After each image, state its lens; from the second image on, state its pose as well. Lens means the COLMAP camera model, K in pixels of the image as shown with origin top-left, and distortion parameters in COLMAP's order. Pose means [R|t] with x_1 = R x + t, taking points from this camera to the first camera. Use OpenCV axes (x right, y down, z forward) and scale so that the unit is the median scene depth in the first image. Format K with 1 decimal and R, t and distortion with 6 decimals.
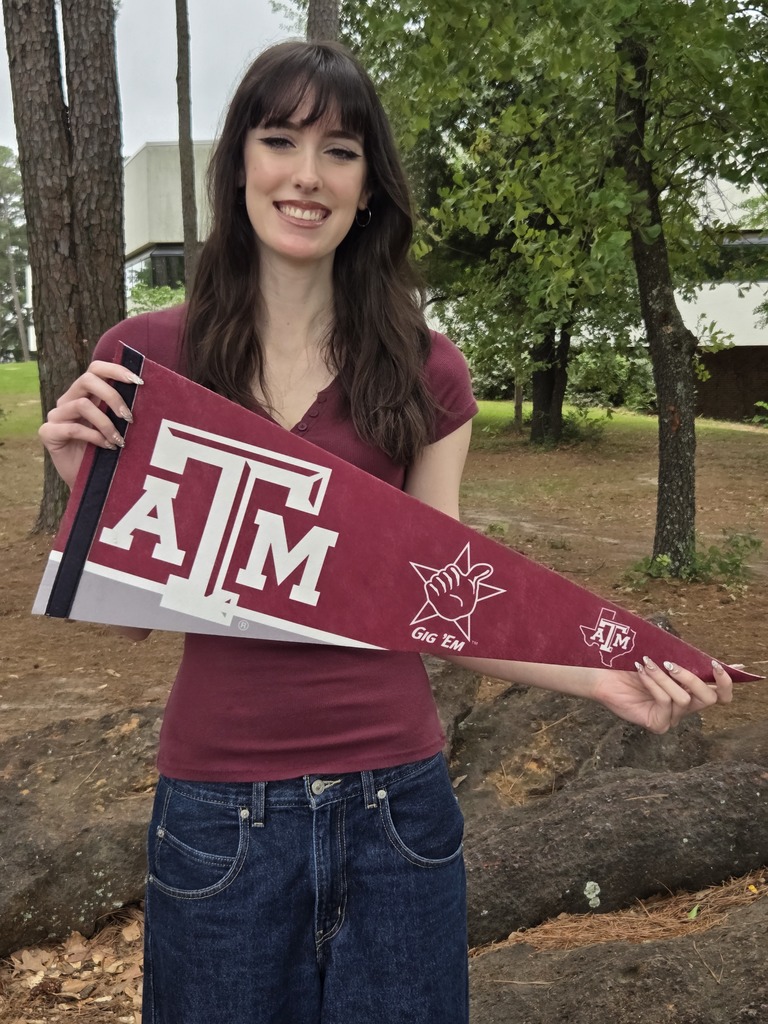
lens RADIAL K [[1396.4, 0, 386.5], [0, 1396.4, 531.8], [0, 0, 1]] dist [0.062223, 0.051751]
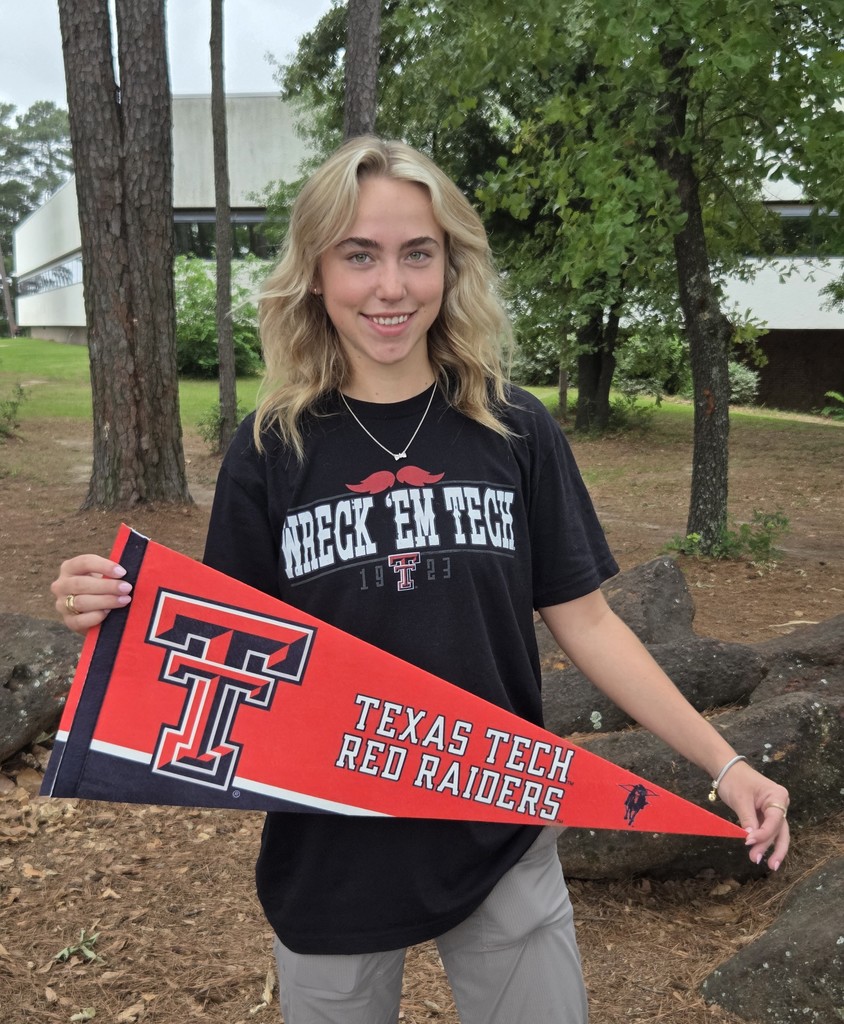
lens RADIAL K [[1579.2, 0, 398.3], [0, 1579.2, 604.2], [0, 0, 1]] dist [0.060408, 0.022621]
pose [[0.999886, 0.012106, -0.008977, -0.011087], [-0.011705, 0.998990, 0.043386, 0.017479], [0.009493, -0.043276, 0.999018, -0.156392]]
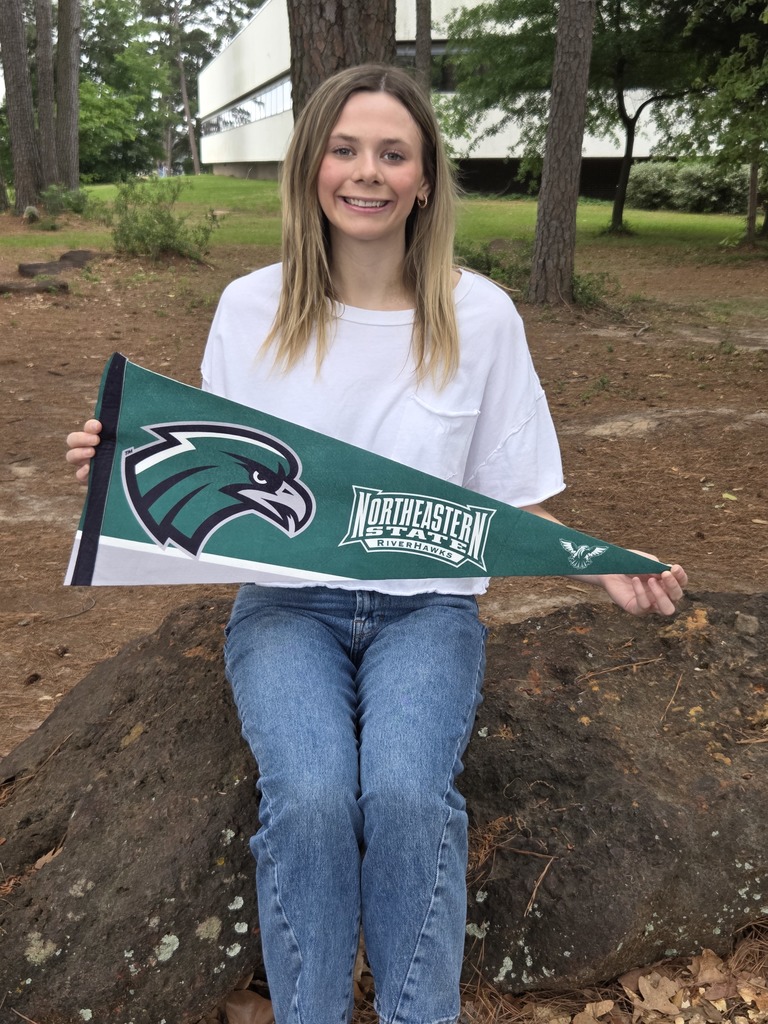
lens RADIAL K [[1396.4, 0, 386.5], [0, 1396.4, 531.8], [0, 0, 1]] dist [0.062223, 0.051751]
pose [[0.993386, 0.032835, -0.110025, -0.088252], [-0.018705, 0.991716, 0.127078, 0.004117], [0.113286, -0.124180, 0.985772, 0.107846]]
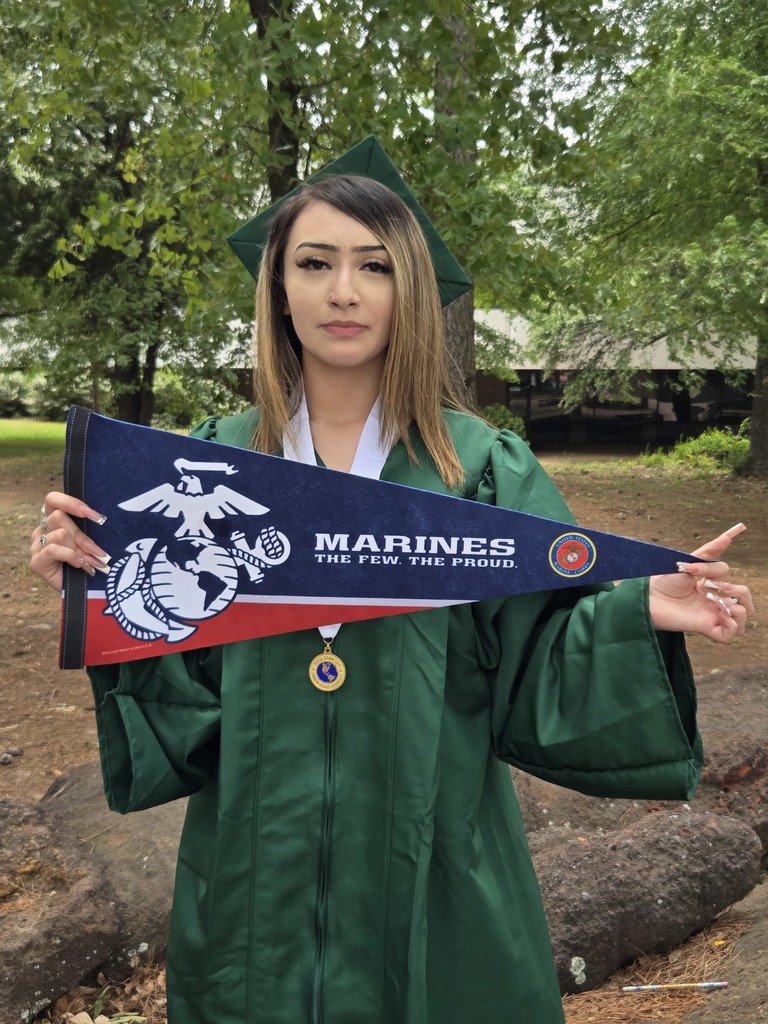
lens RADIAL K [[1396.4, 0, 386.5], [0, 1396.4, 531.8], [0, 0, 1]] dist [0.062223, 0.051751]
pose [[0.947852, -0.028249, 0.317457, -0.066838], [0.032680, 0.999429, -0.008640, -0.008314], [-0.317032, 0.018564, 0.948233, 0.033864]]
